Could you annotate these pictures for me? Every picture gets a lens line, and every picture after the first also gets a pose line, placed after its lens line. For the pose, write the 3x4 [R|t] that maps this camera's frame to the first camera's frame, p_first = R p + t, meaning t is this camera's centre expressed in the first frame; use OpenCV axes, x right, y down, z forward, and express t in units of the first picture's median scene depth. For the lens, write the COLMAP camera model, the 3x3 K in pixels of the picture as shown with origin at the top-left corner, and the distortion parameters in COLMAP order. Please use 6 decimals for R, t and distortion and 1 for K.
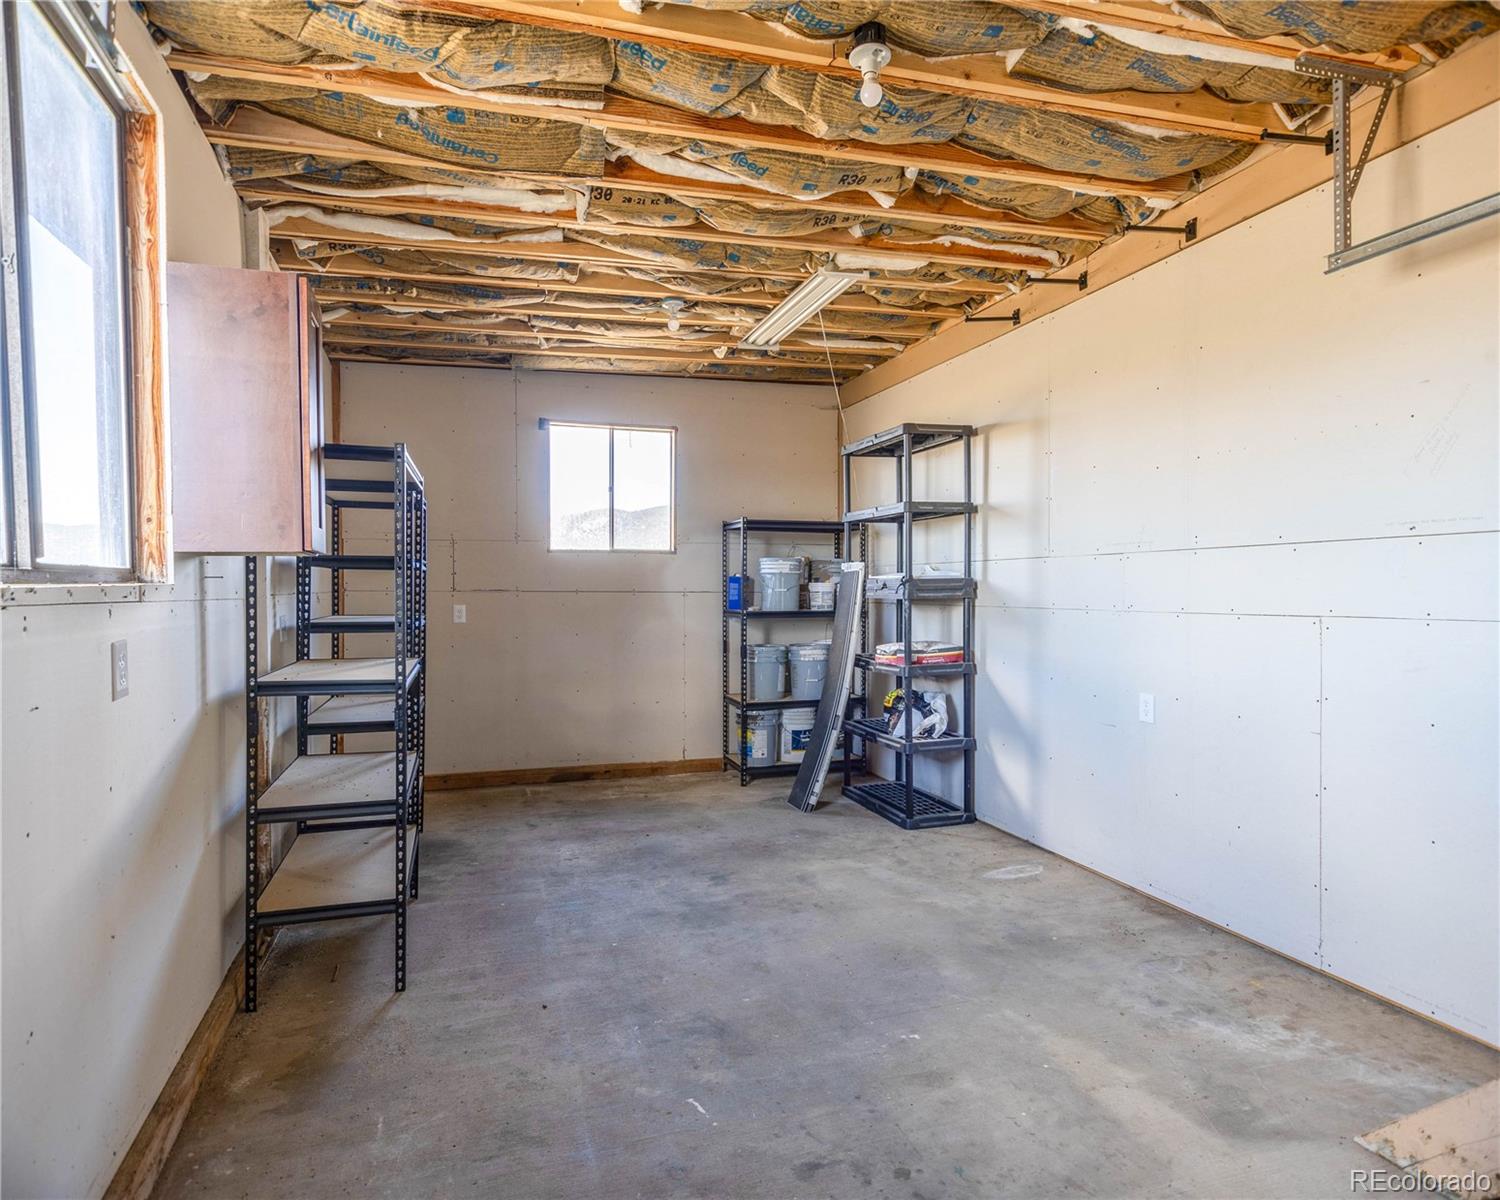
lens RADIAL K [[865.6, 0, 749.2], [0, 865.6, 602.4], [0, 0, 1]] dist [0.005501, 0.004893]
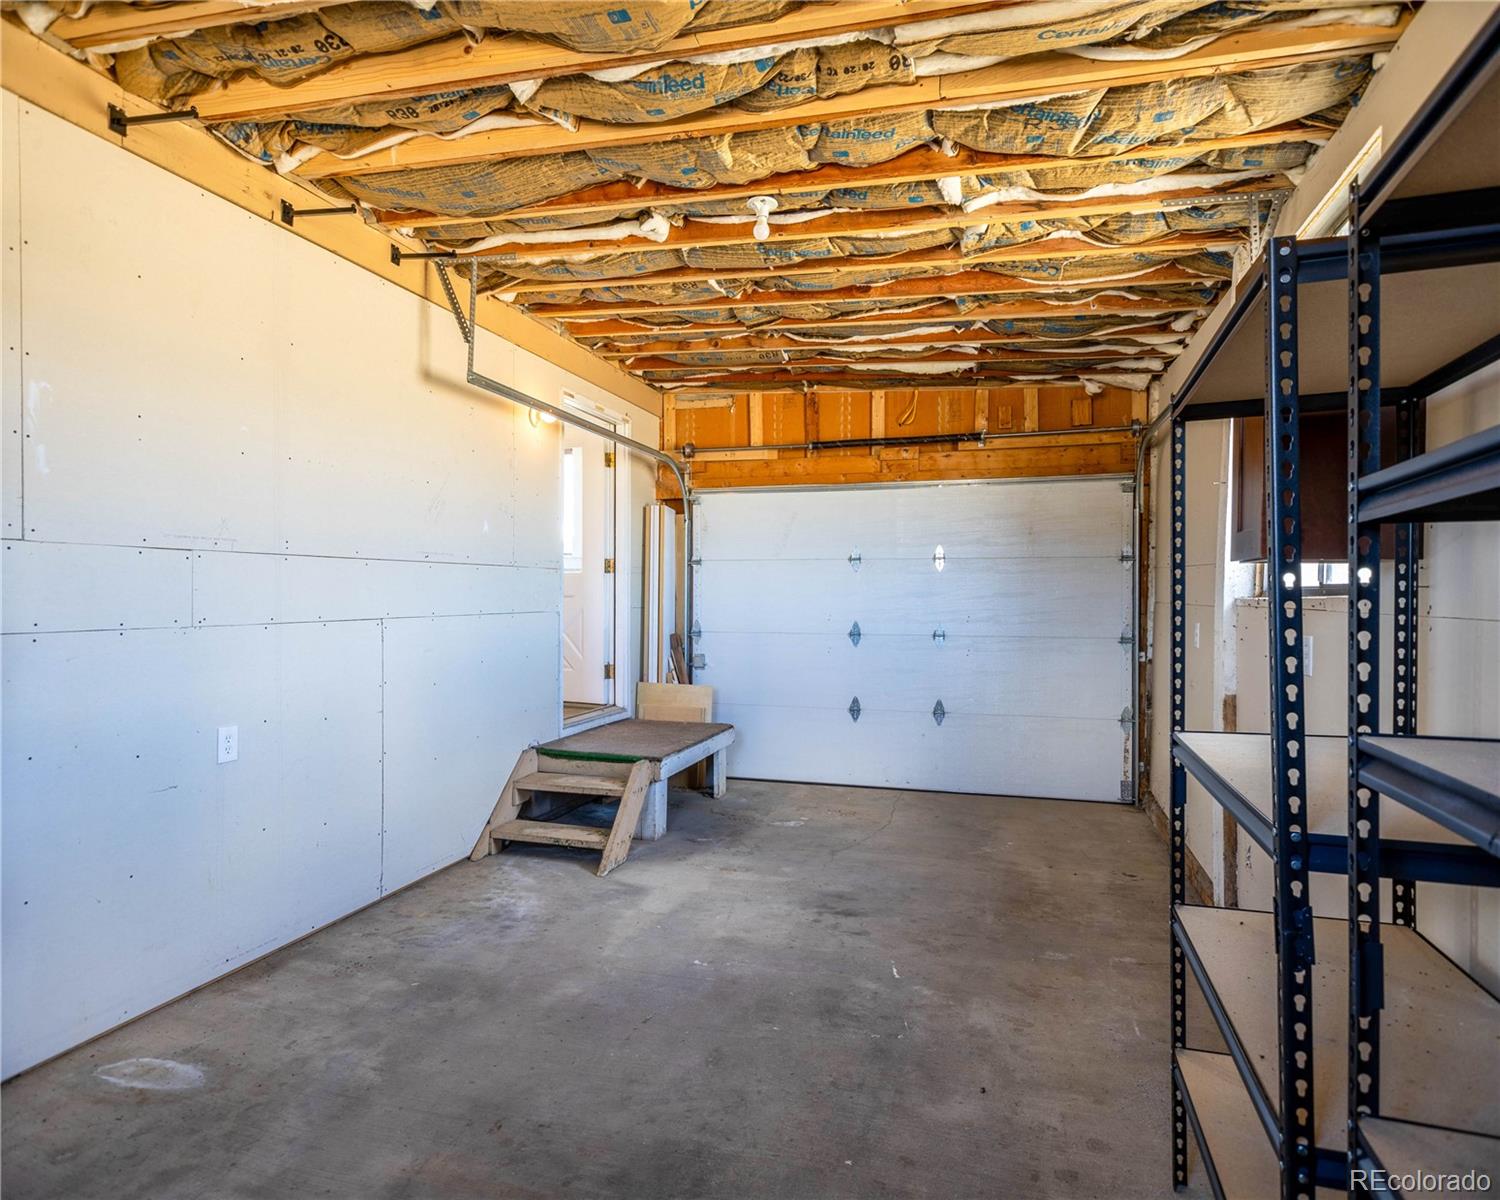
lens RADIAL K [[865.6, 0, 748.6], [0, 865.6, 594.7], [0, 0, 1]] dist [0.005501, 0.004893]
pose [[-0.811585, -0.003145, 0.584226, -0.496626], [0.006321, 0.999880, 0.014165, -0.031835], [-0.584200, 0.015189, -0.811467, 1.655353]]
